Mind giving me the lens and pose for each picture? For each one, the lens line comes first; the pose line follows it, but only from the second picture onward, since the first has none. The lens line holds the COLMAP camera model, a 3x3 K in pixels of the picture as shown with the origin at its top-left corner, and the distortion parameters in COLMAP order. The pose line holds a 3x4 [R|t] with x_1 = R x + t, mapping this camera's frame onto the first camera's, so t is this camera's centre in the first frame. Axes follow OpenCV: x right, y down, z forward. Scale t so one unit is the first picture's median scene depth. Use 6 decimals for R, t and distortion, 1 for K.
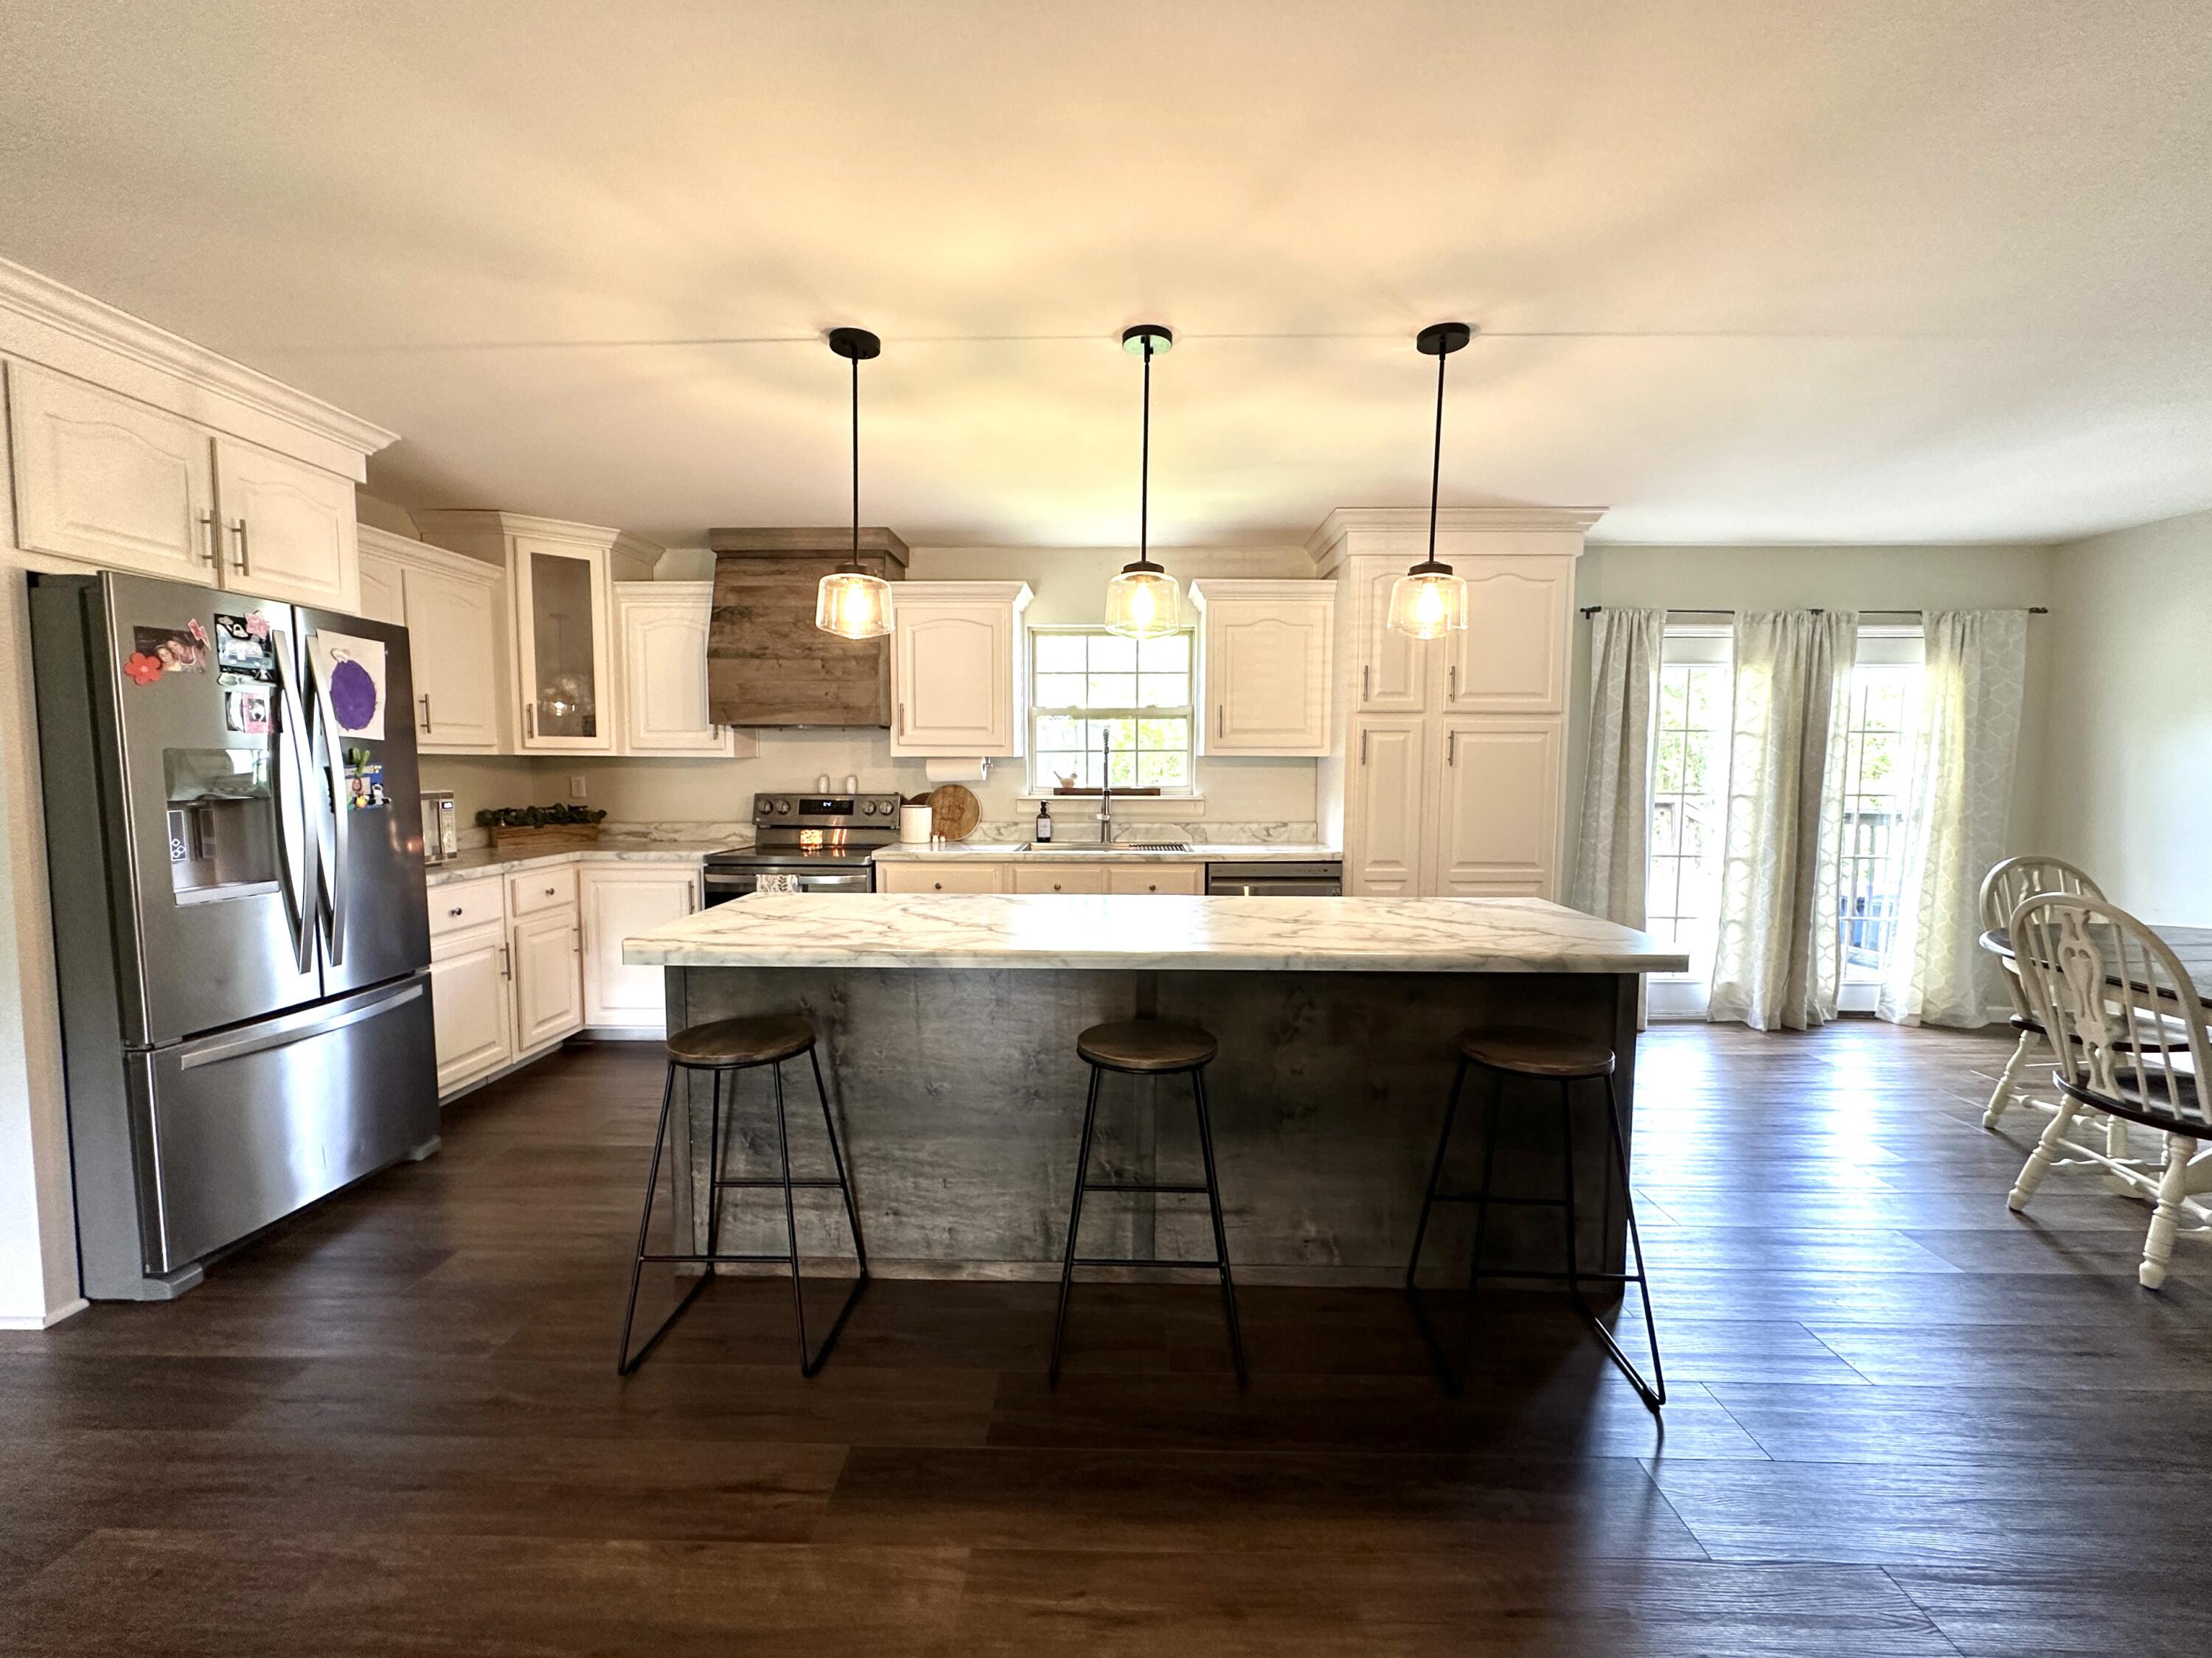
lens RADIAL K [[886.3, 0, 1111.6], [0, 886.3, 833.6], [0, 0, 1]] dist [-0.000162, 0.000008]
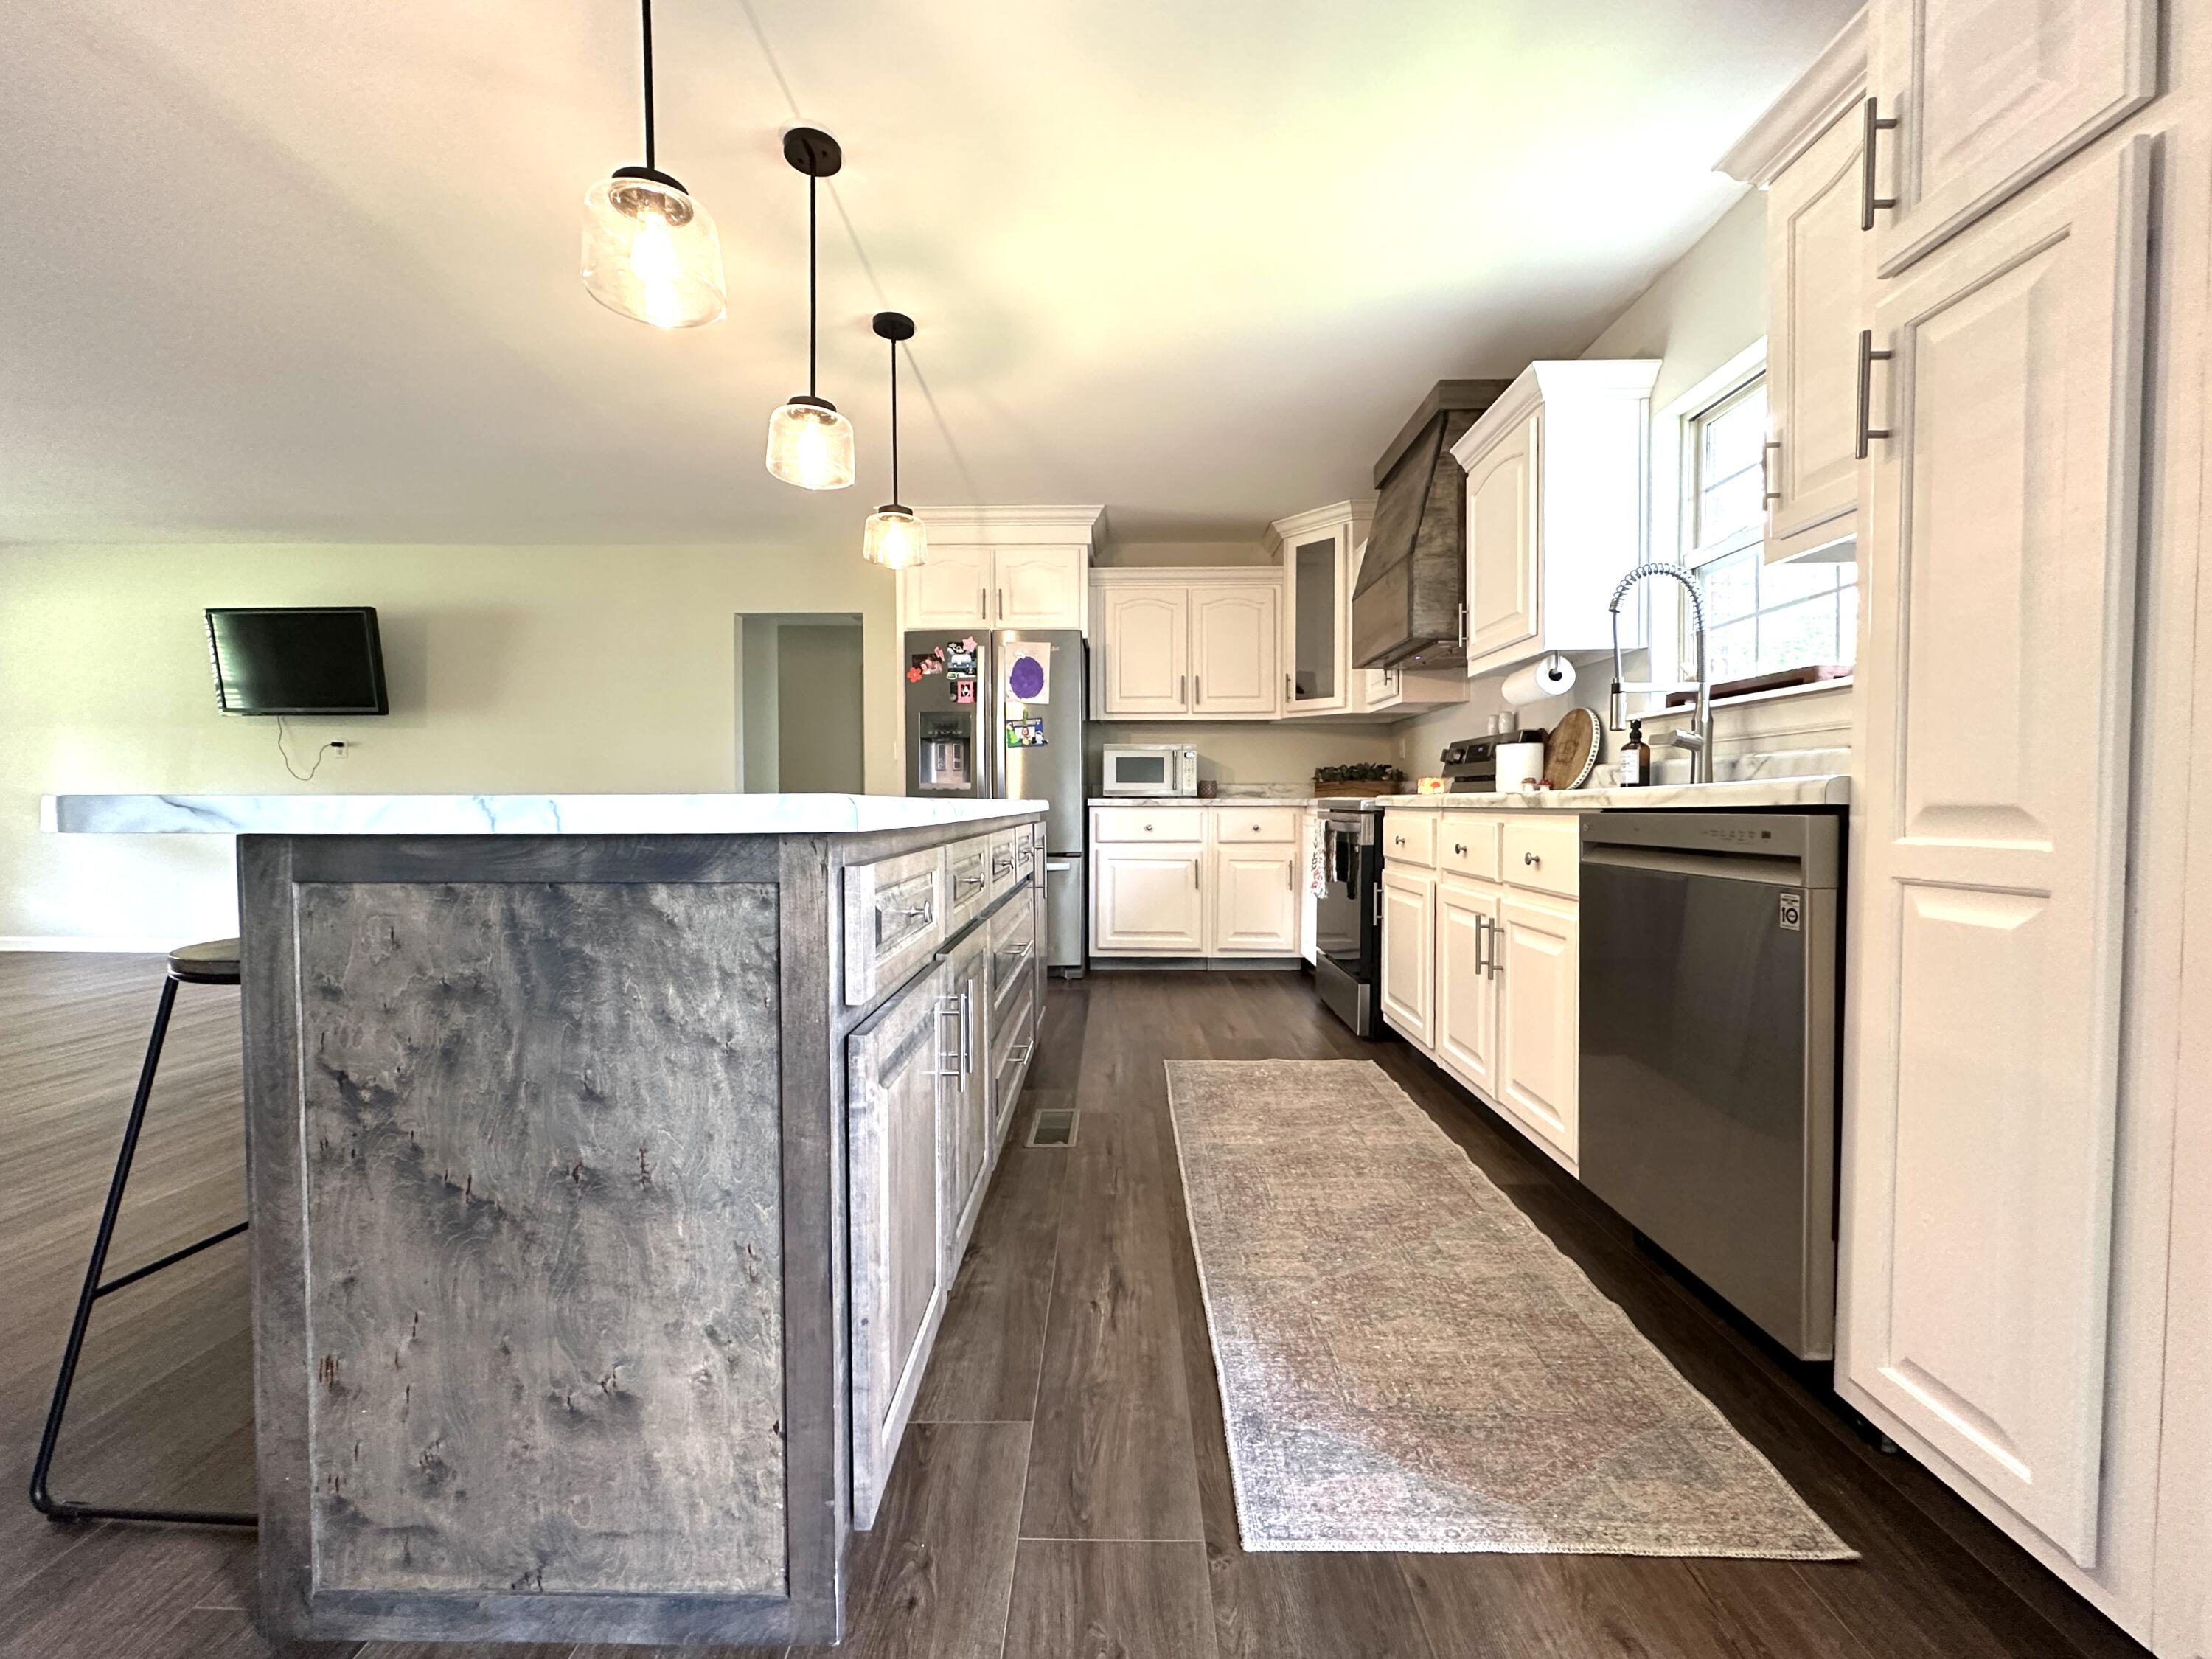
lens RADIAL K [[886.4, 0, 1109.7], [0, 886.4, 826.8], [0, 0, 1]] dist [-0.000162, 0.000008]
pose [[0.029045, 0.027005, -0.999213, 0.597245], [-0.072065, 0.997090, 0.024853, 0.051806], [0.996977, 0.071287, 0.030906, 0.817800]]
